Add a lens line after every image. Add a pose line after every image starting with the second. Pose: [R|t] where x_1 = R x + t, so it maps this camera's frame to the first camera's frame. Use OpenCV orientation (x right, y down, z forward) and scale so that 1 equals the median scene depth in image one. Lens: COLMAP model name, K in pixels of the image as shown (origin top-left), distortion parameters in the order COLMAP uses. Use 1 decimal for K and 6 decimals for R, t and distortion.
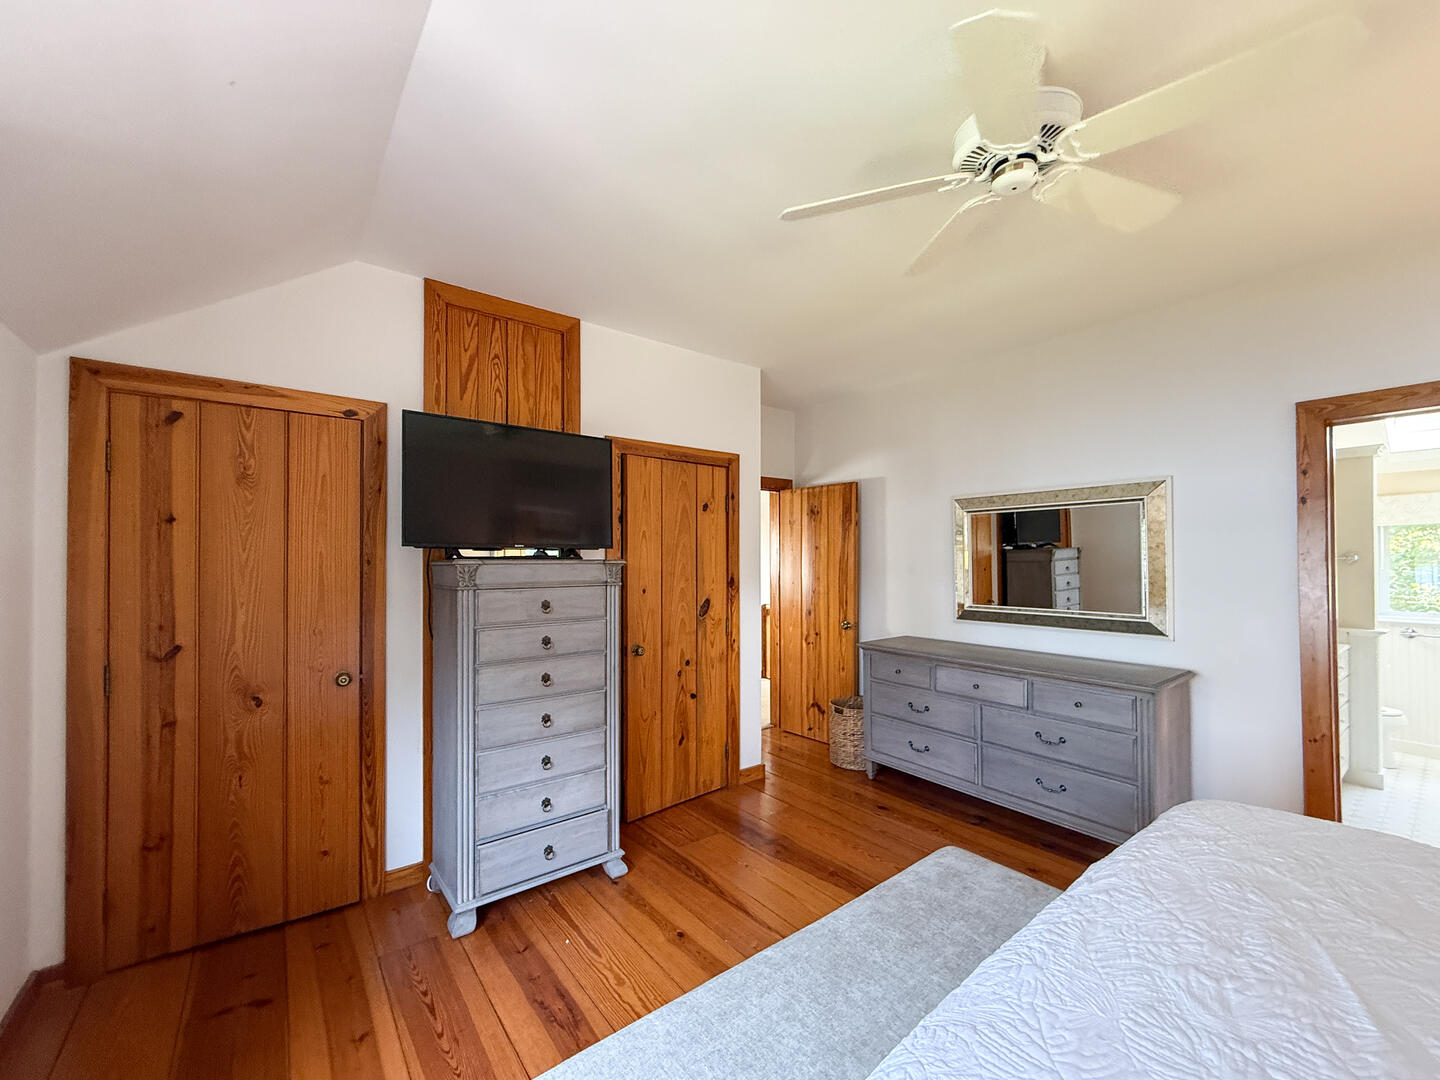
lens RADIAL K [[588.9, 0, 713.0], [0, 588.9, 545.7], [0, 0, 1]] dist [0.000536, 0.000418]
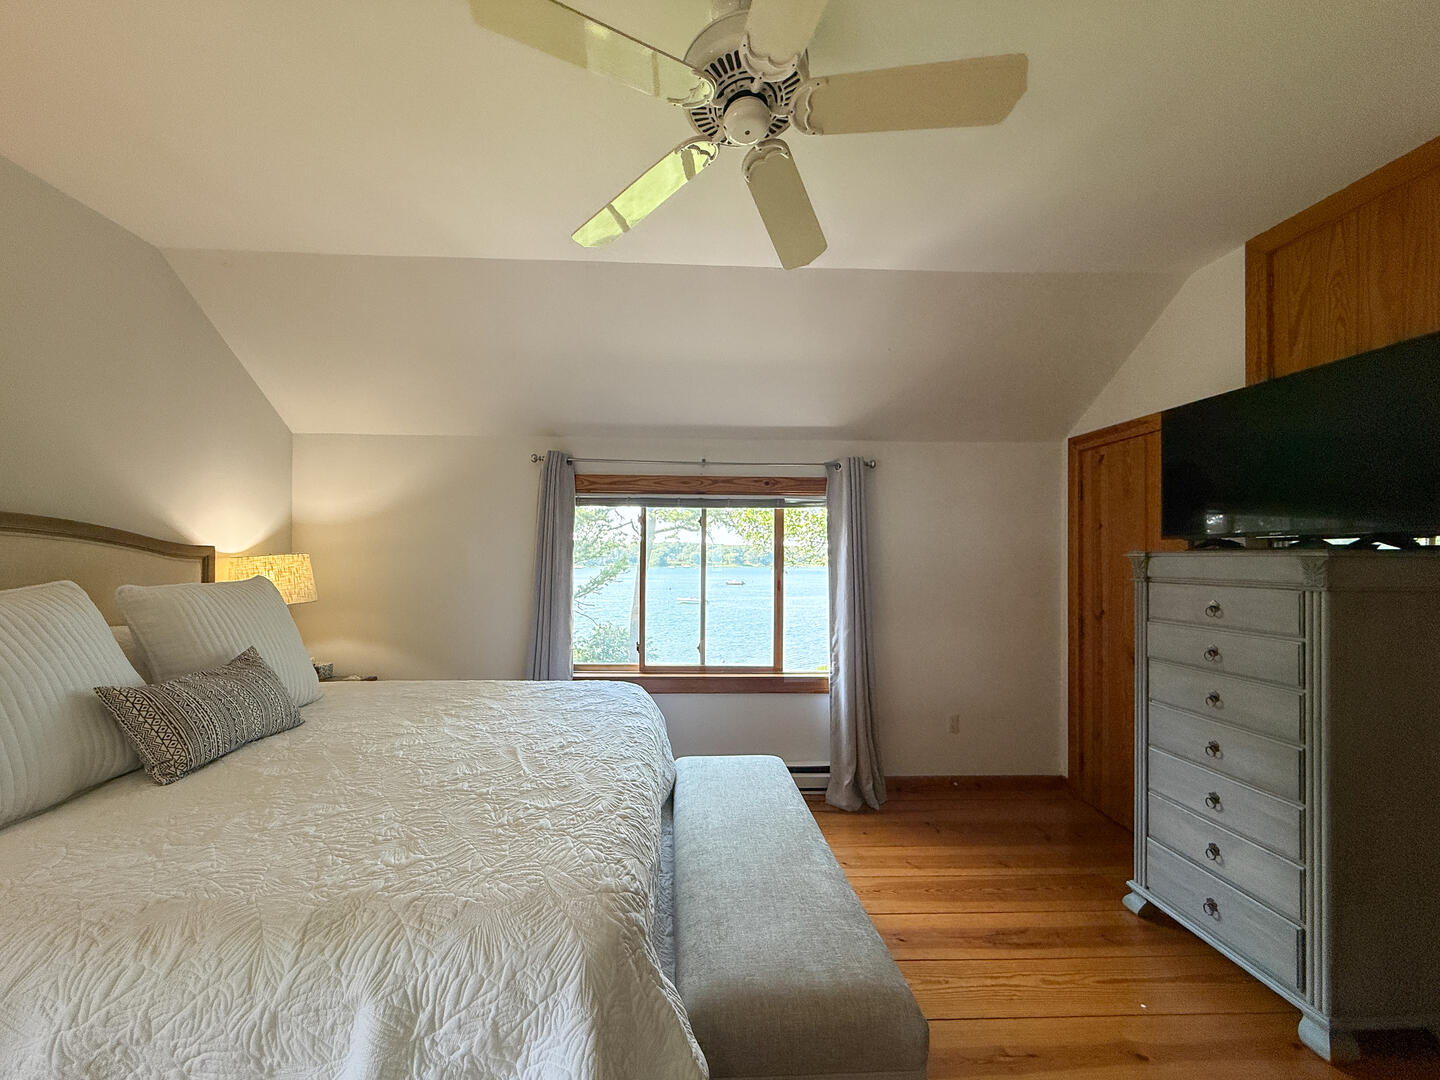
lens RADIAL K [[588.9, 0, 711.2], [0, 588.9, 547.0], [0, 0, 1]] dist [0.000536, 0.000418]
pose [[-0.561230, -0.015188, -0.827521, 0.785474], [0.012387, 0.999566, -0.026746, 0.031998], [0.827567, -0.025261, -0.560798, 0.892248]]
